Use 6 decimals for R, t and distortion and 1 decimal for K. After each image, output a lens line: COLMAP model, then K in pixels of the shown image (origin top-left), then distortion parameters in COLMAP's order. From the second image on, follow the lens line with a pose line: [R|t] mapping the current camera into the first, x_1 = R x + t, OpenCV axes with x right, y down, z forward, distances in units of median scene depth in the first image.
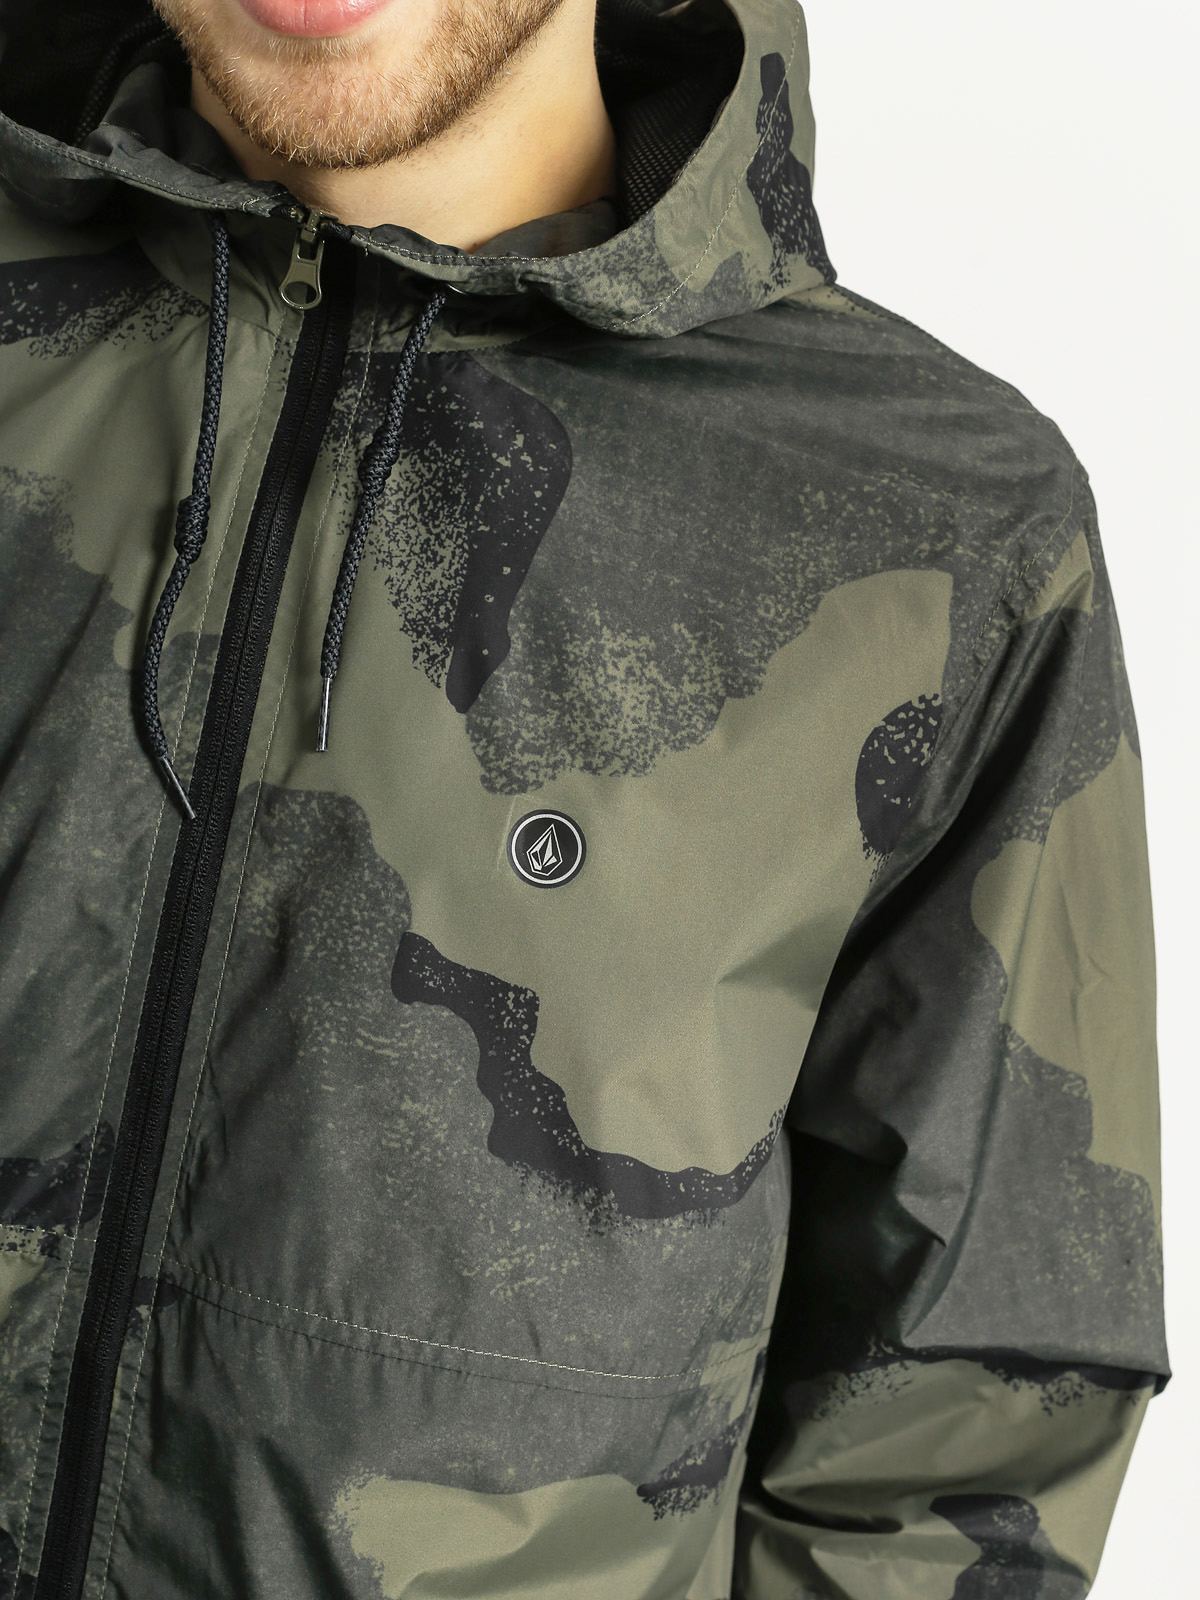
lens RADIAL K [[2553.8, 0, 600.0], [0, 2553.8, 800.0], [0, 0, 1]] dist [-0.002169, -0.034642]
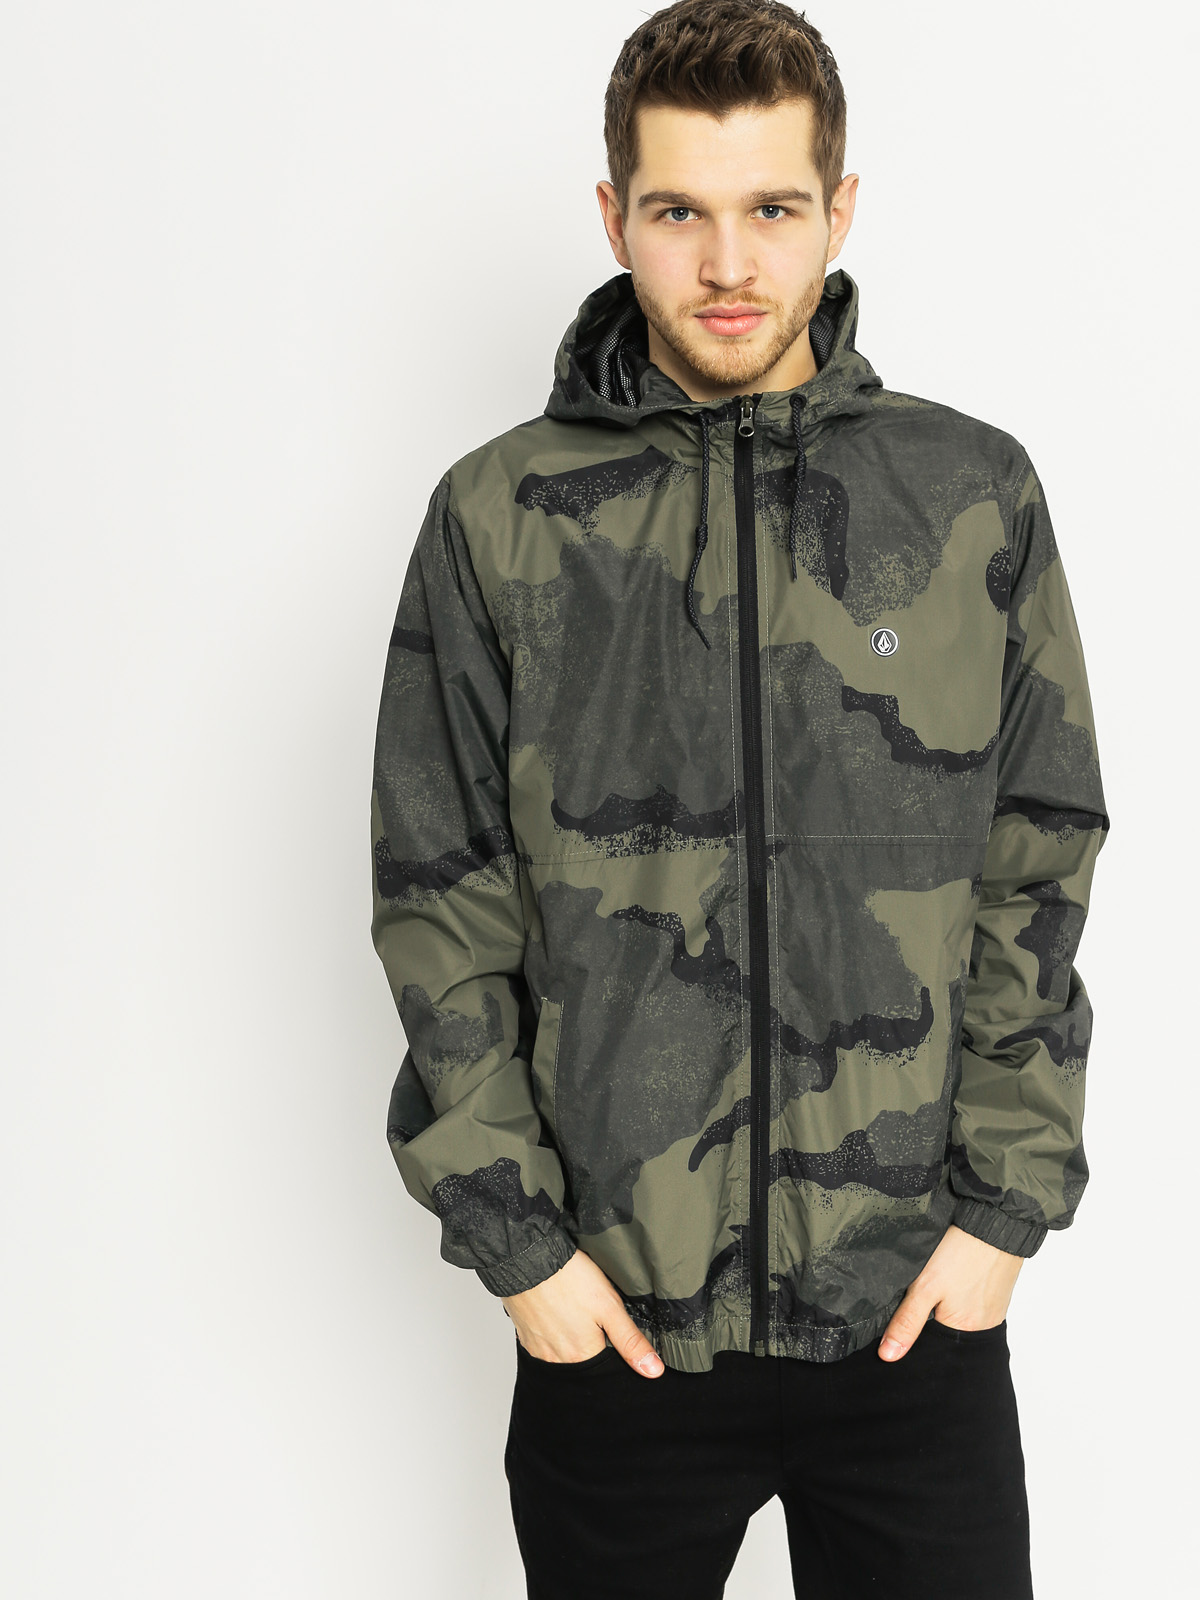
lens RADIAL K [[2553.8, 0, 600.0], [0, 2553.8, 800.0], [0, 0, 1]] dist [-0.002169, -0.034642]
pose [[0.948307, -0.252402, 0.192373, -0.830190], [0.238624, 0.966735, 0.092101, -0.133475], [-0.209220, -0.041435, 0.976990, -1.481585]]
